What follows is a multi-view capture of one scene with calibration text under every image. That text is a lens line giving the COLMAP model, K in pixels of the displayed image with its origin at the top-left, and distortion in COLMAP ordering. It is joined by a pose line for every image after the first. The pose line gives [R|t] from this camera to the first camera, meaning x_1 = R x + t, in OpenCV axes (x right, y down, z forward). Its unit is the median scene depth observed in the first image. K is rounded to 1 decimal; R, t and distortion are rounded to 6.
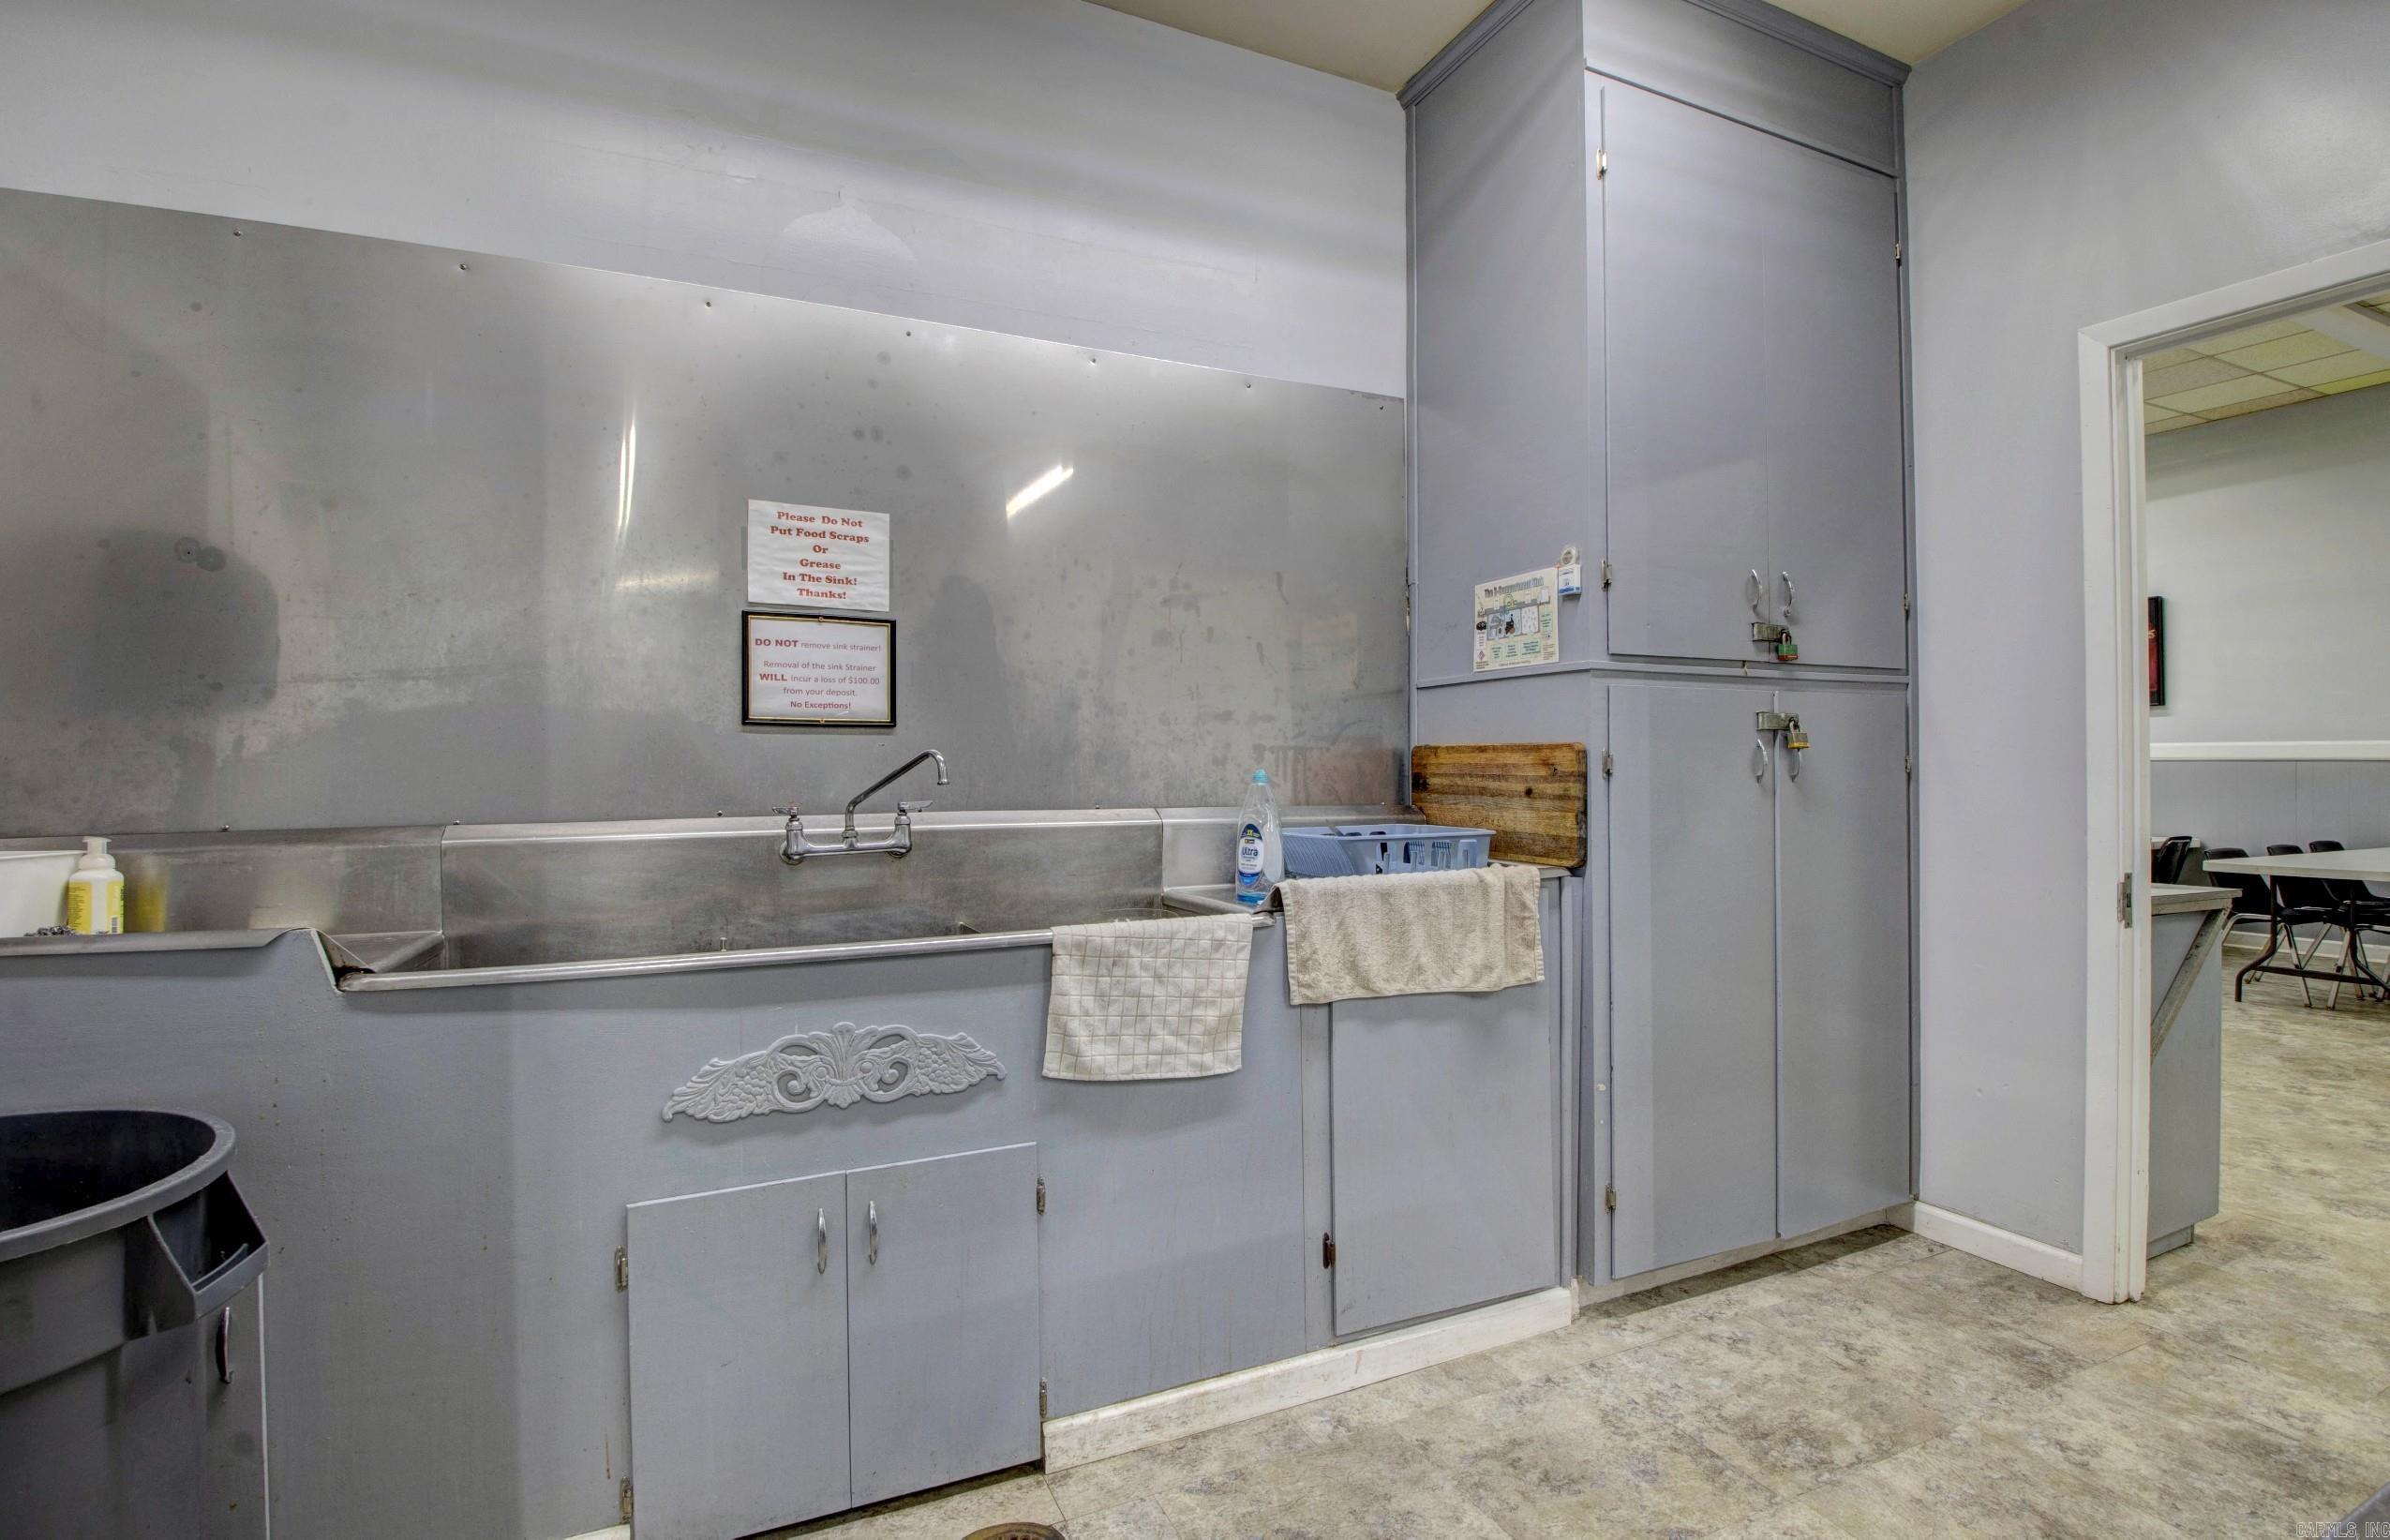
lens RADIAL K [[1122.9, 0, 1193.8], [0, 1122.9, 772.5], [0, 0, 1]] dist [-0.015078, -0.006698]
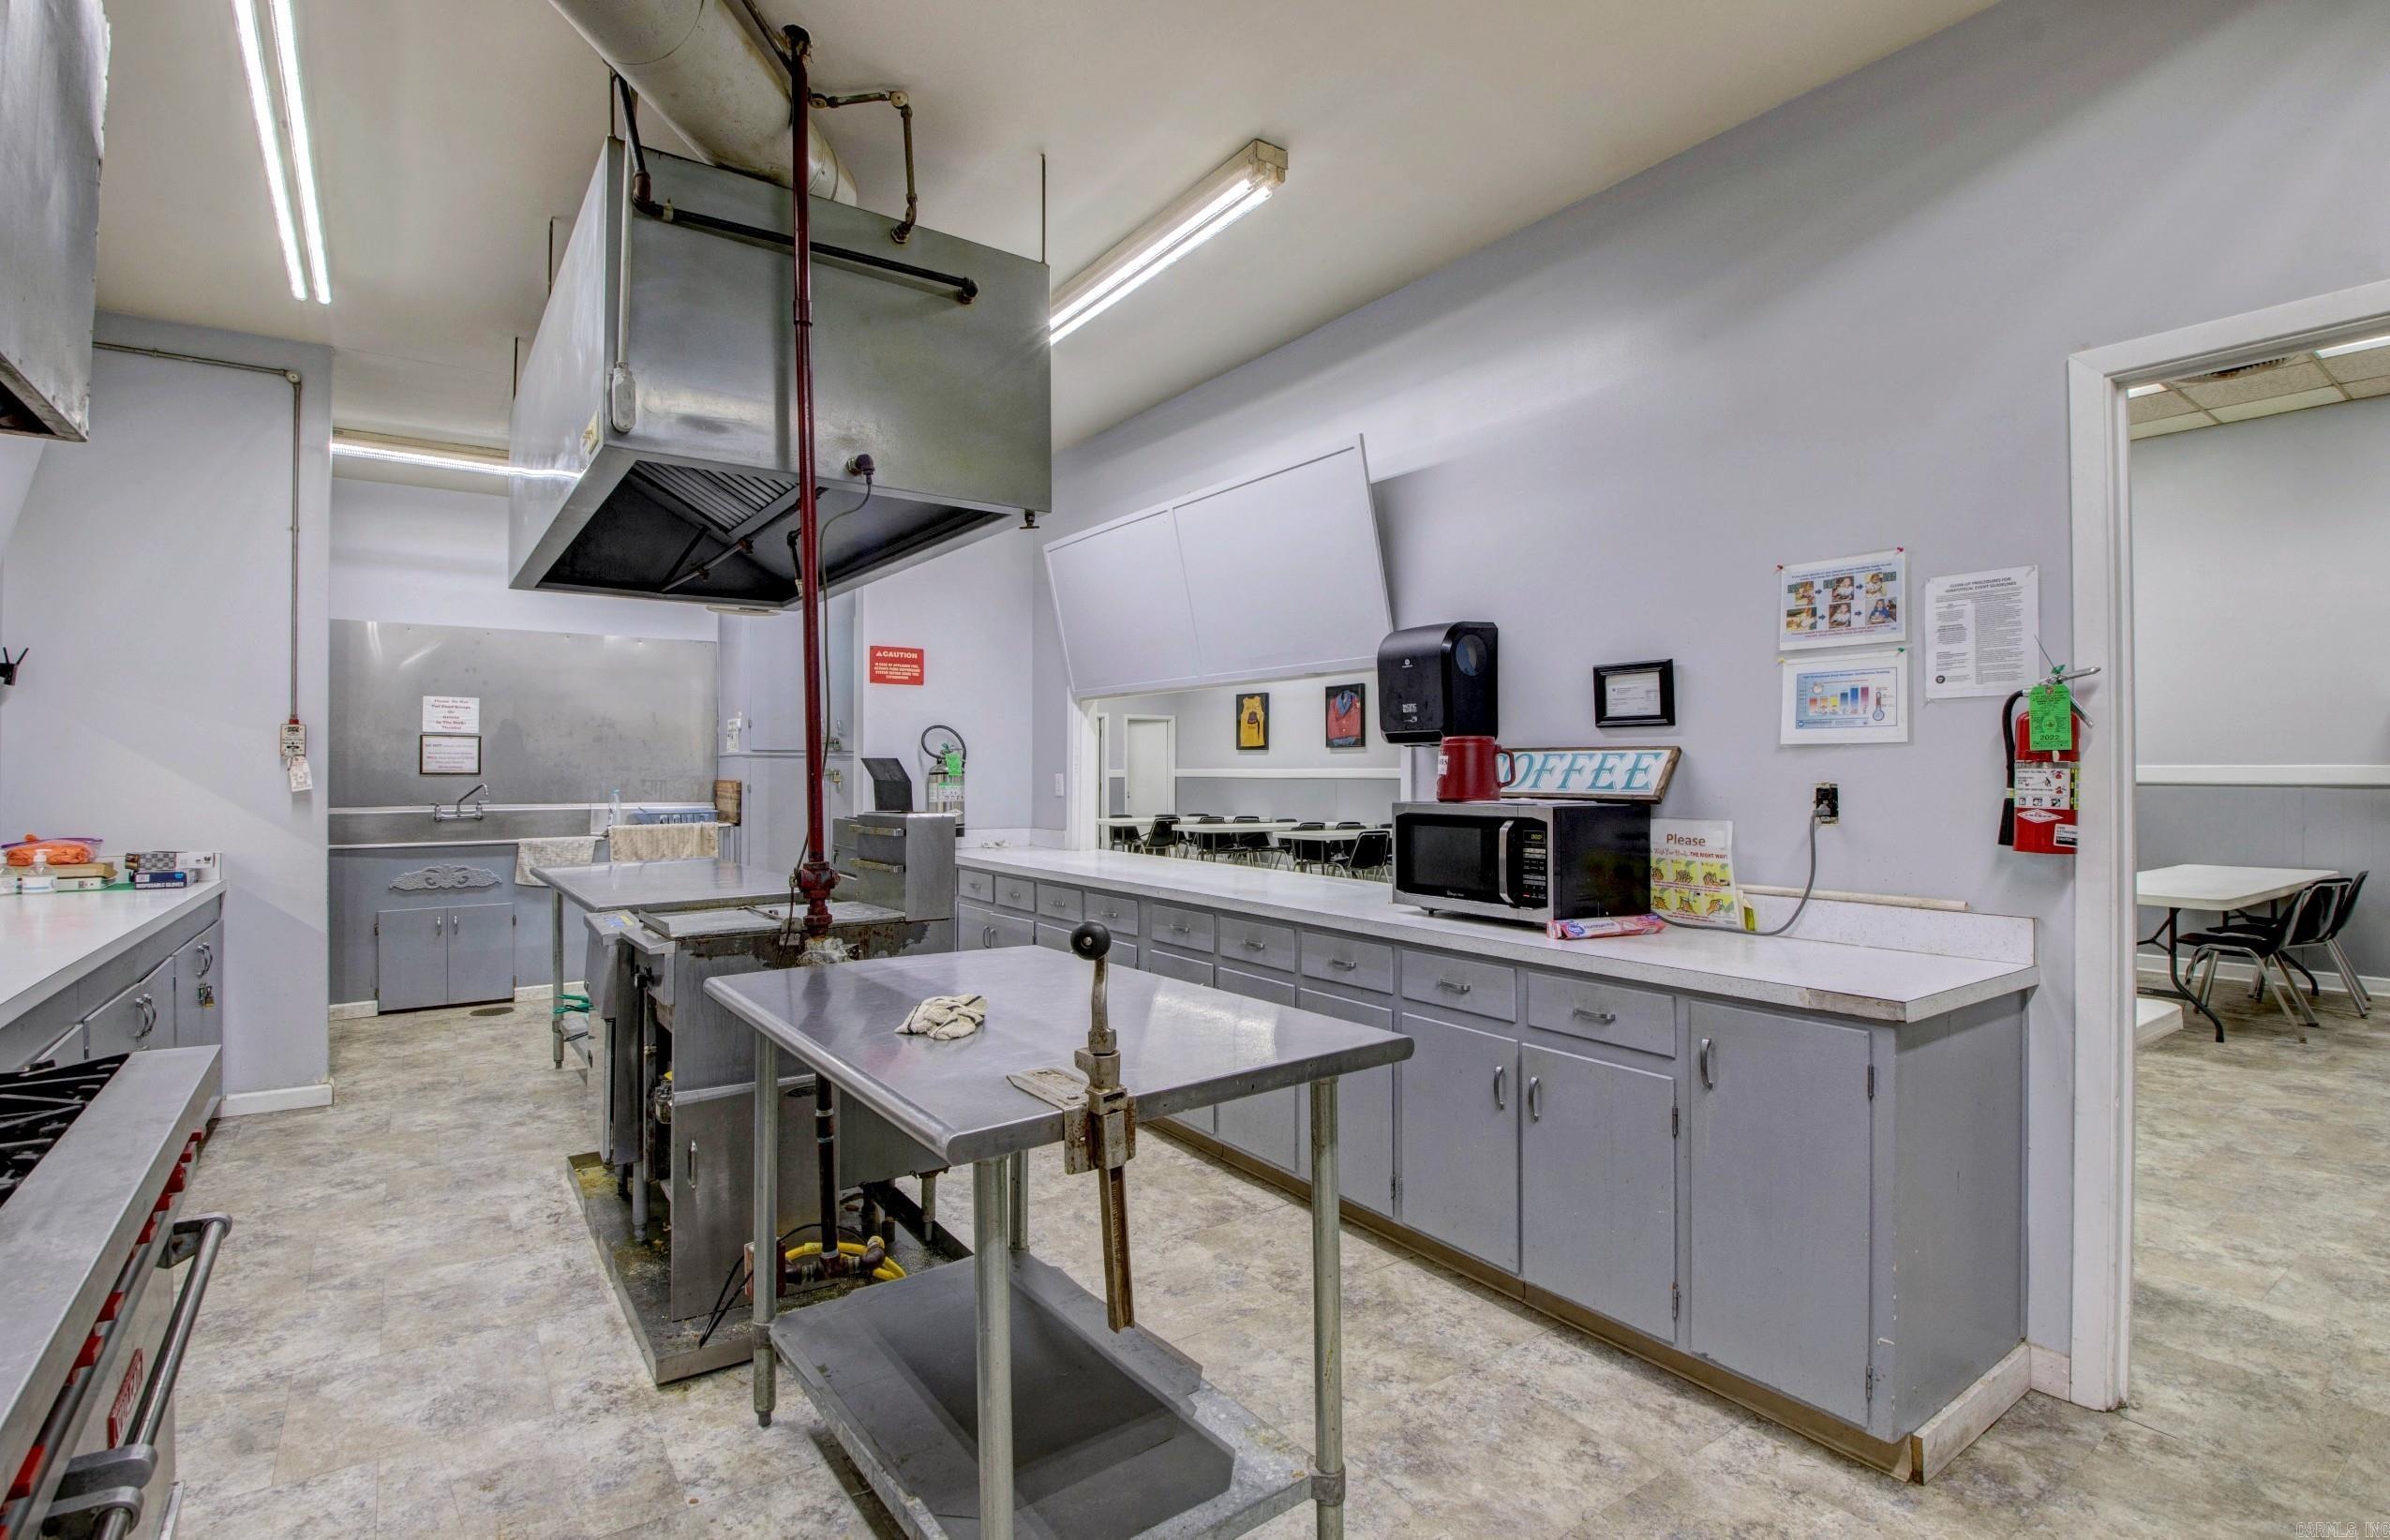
lens RADIAL K [[1122.9, 0, 1196.6], [0, 1122.9, 763.1], [0, 0, 1]] dist [-0.015078, -0.006698]
pose [[0.982420, 0.003618, 0.186650, 1.041569], [-0.002192, 0.999967, -0.007845, -0.054307], [-0.186673, 0.007298, 0.982395, -2.222455]]
